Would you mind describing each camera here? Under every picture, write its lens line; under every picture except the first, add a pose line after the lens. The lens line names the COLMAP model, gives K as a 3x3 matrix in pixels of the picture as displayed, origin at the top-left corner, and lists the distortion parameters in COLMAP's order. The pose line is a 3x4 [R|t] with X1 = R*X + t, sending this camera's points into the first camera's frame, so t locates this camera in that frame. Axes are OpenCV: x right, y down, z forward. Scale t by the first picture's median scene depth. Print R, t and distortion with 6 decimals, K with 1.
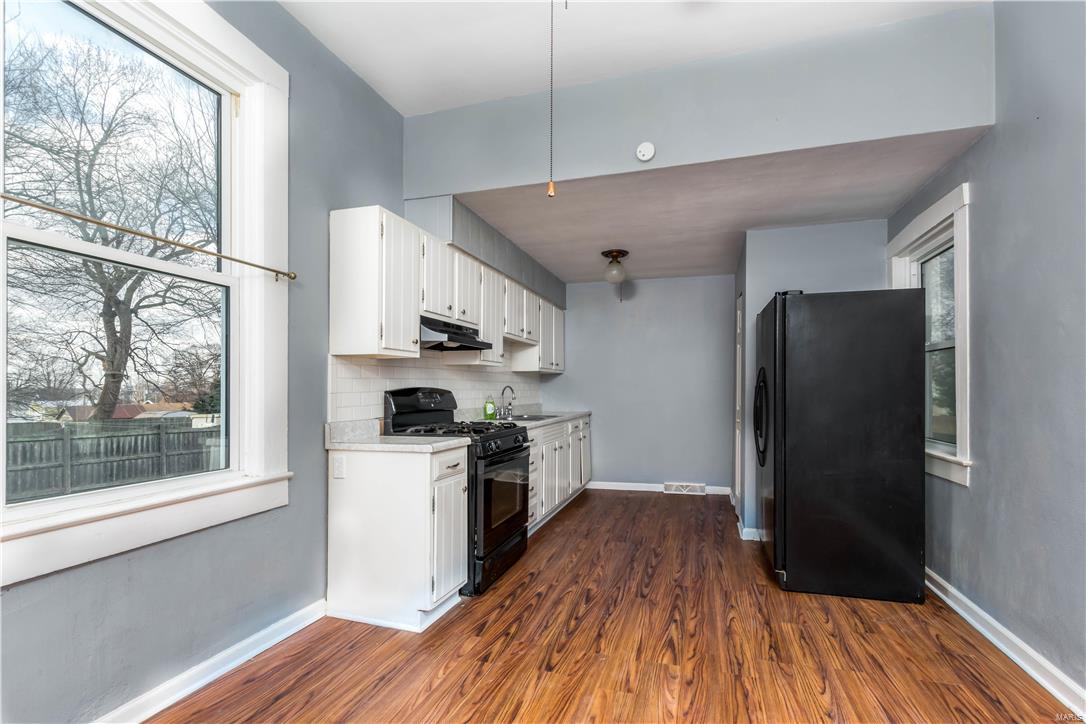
lens RADIAL K [[497.3, 0, 545.6], [0, 497.3, 389.2], [0, 0, 1]] dist [0.003425, -0.002682]
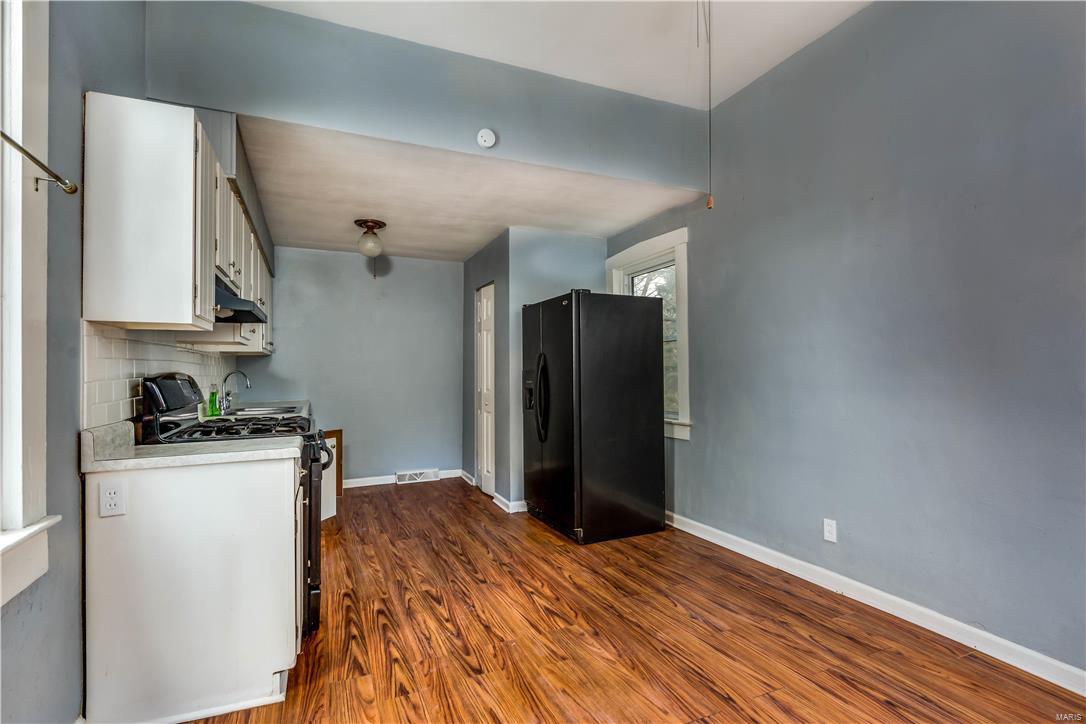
lens RADIAL K [[527.5, 0, 546.4], [0, 527.5, 366.1], [0, 0, 1]] dist [-0.001713, -0.000950]
pose [[0.753643, 0.002621, 0.657279, -0.428716], [0.007941, 0.999883, -0.013092, 0.000970], [-0.657236, 0.015087, 0.753534, 0.125489]]
